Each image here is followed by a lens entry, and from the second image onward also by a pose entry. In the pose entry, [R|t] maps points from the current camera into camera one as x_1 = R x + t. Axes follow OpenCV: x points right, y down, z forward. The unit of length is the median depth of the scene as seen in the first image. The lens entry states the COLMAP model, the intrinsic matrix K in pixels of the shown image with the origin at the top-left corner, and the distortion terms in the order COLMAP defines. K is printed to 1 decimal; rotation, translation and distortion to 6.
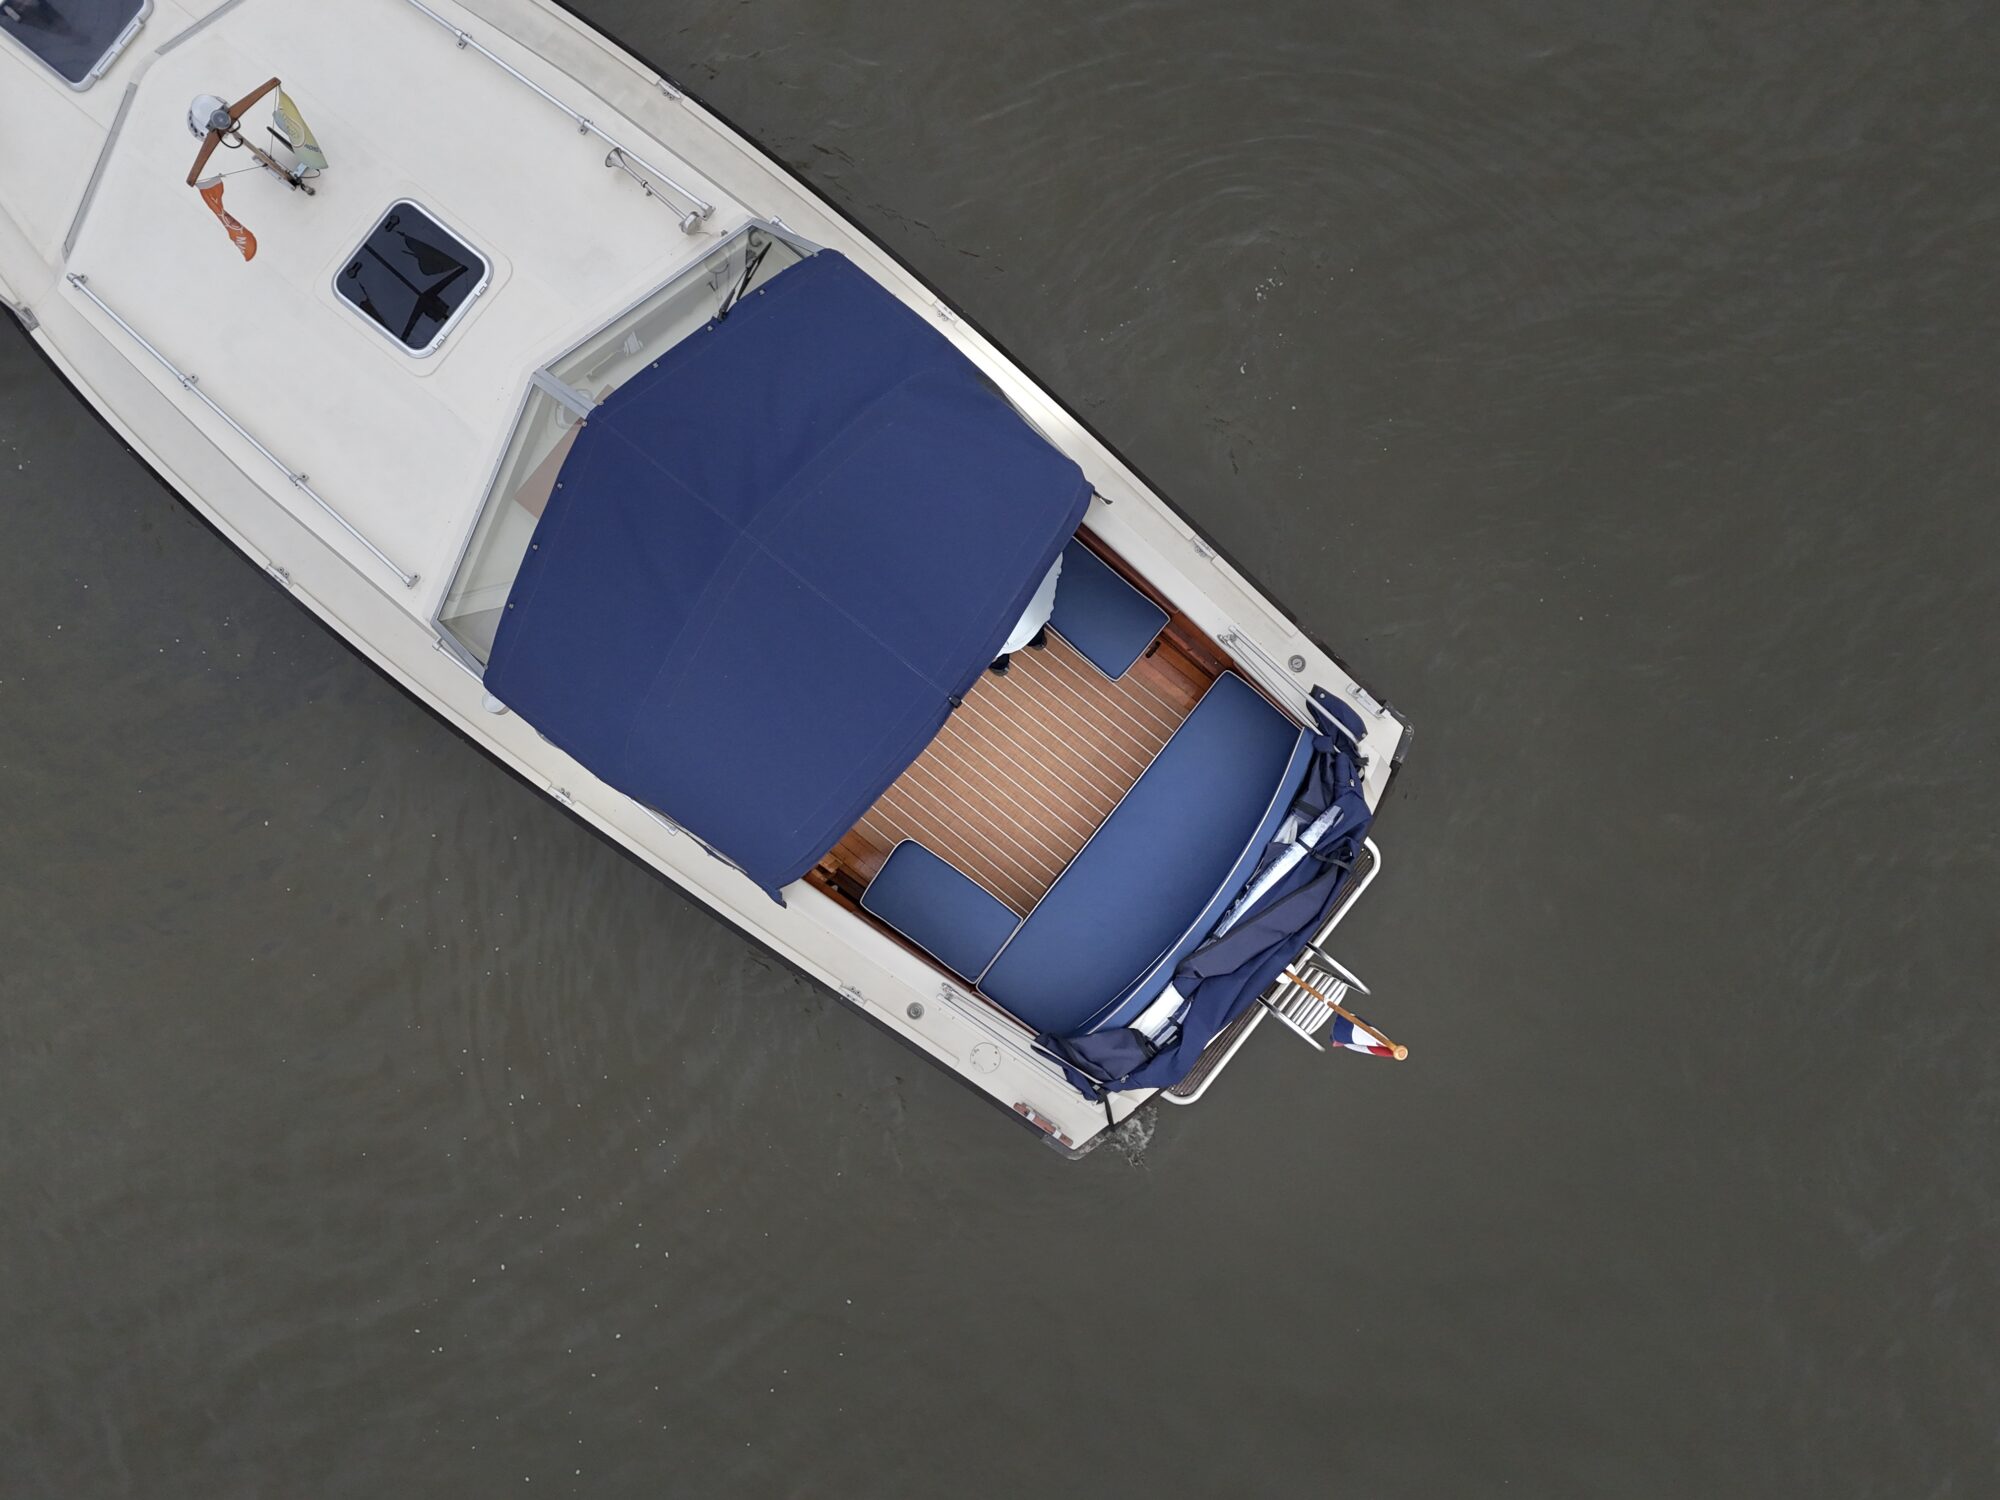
lens RADIAL K [[1397.3, 0, 1008.6], [0, 1397.3, 750.4], [0, 0, 1]] dist [0.049951, -0.027214]
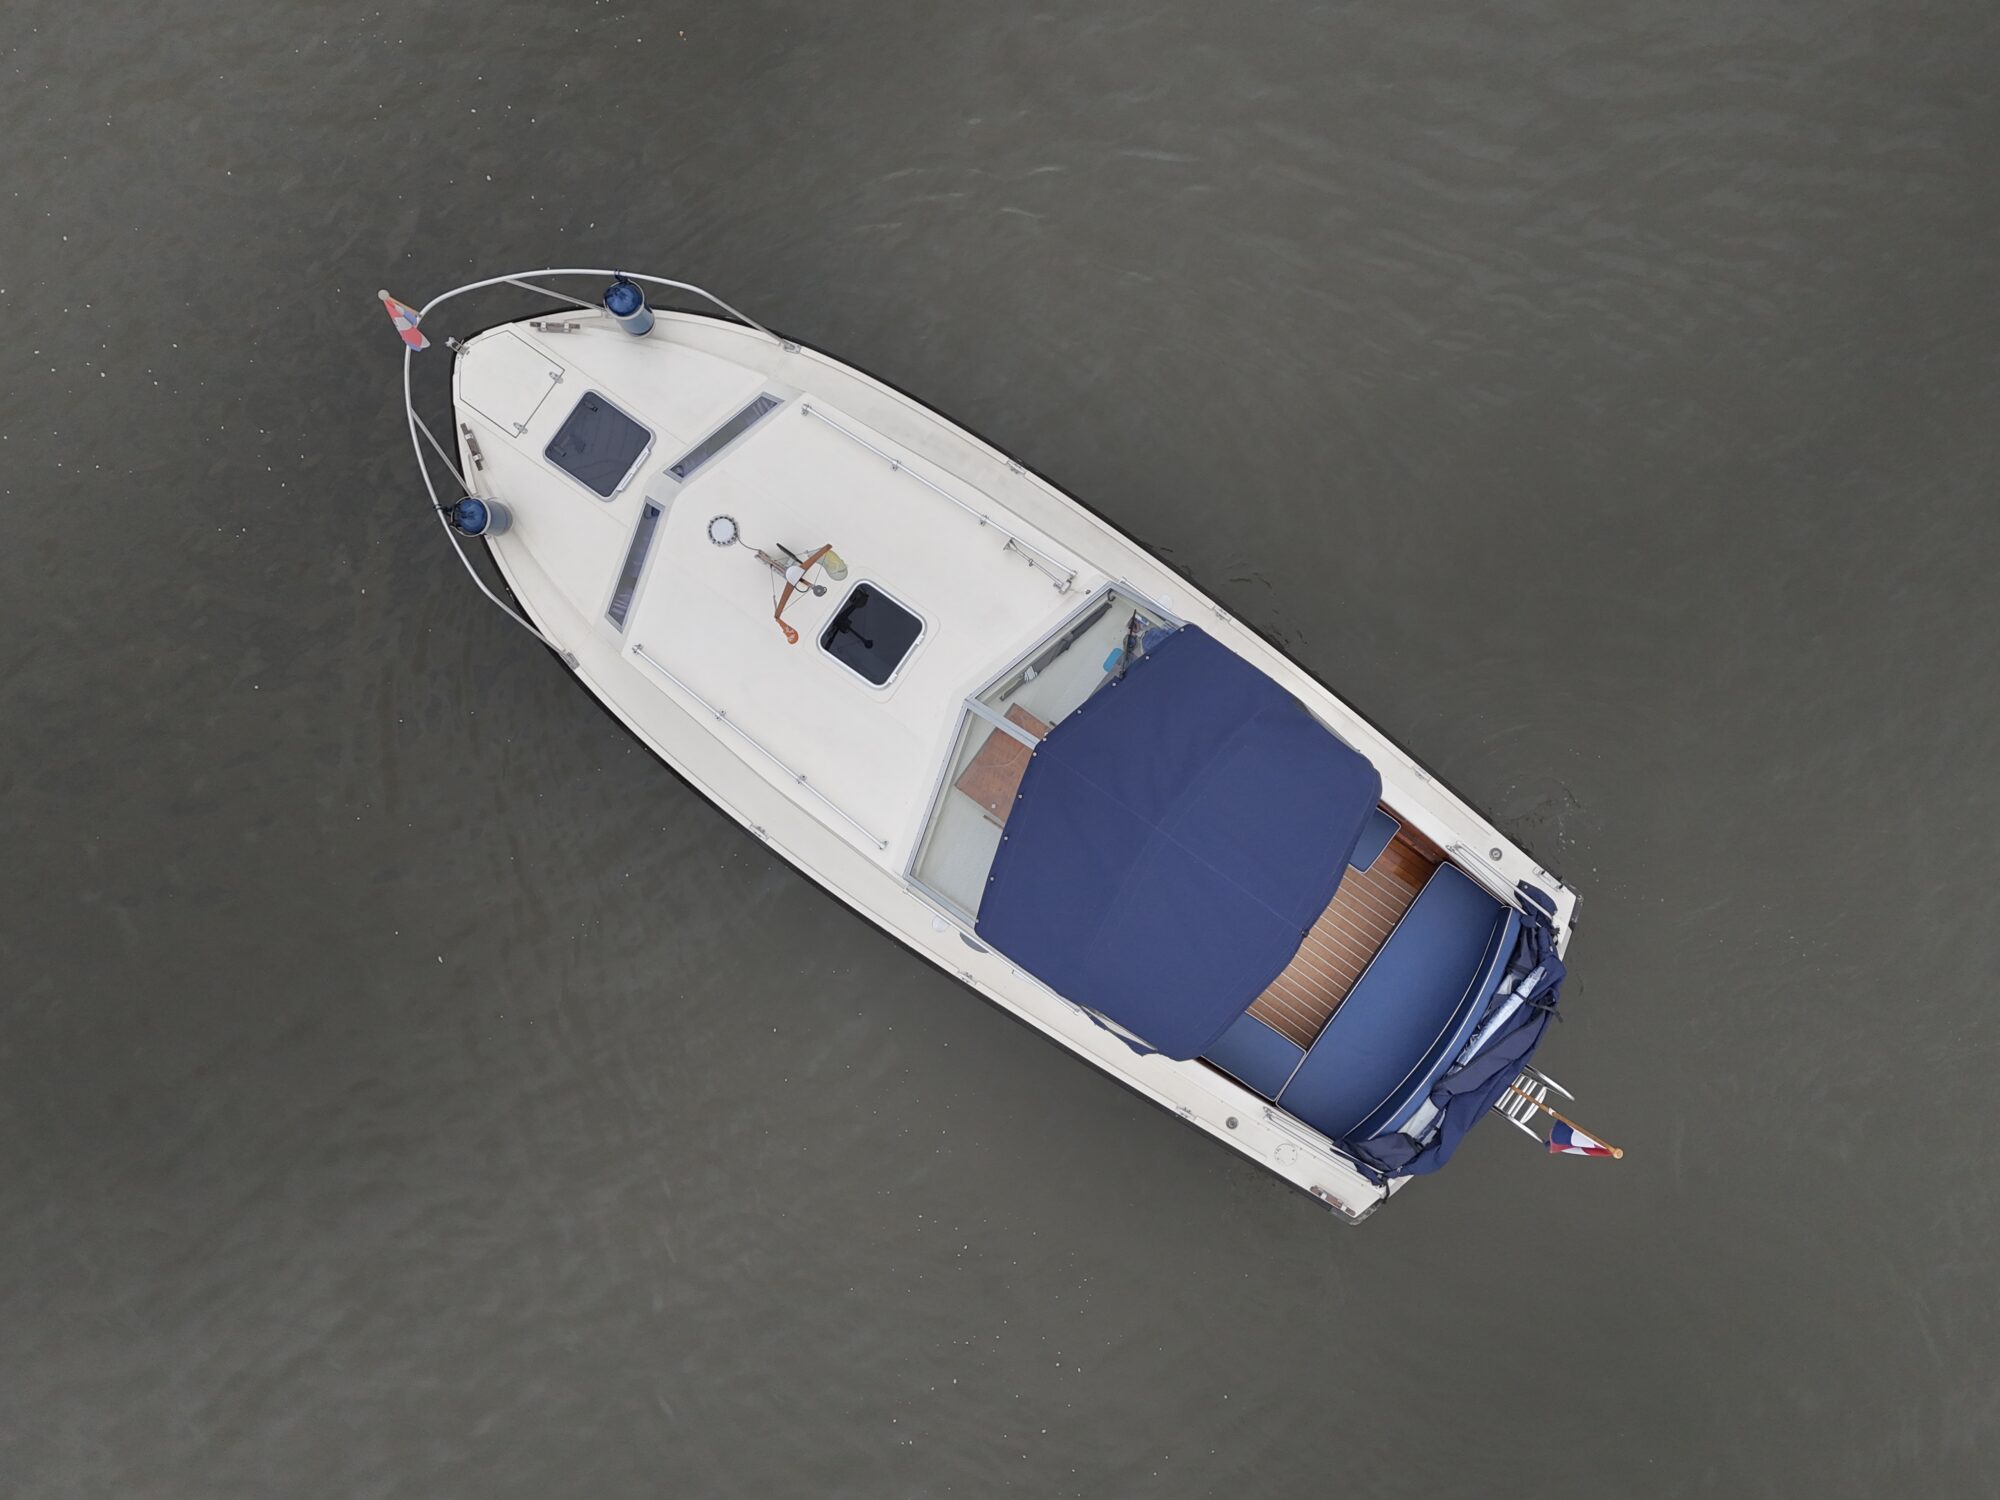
lens RADIAL K [[1397.3, 0, 992.1], [0, 1397.3, 751.4], [0, 0, 1]] dist [0.049951, -0.027214]
pose [[0.998365, -0.056317, -0.009770, -0.284611], [0.056347, 0.998407, 0.002791, -0.207417], [0.009597, -0.003337, 0.999948, -0.404250]]
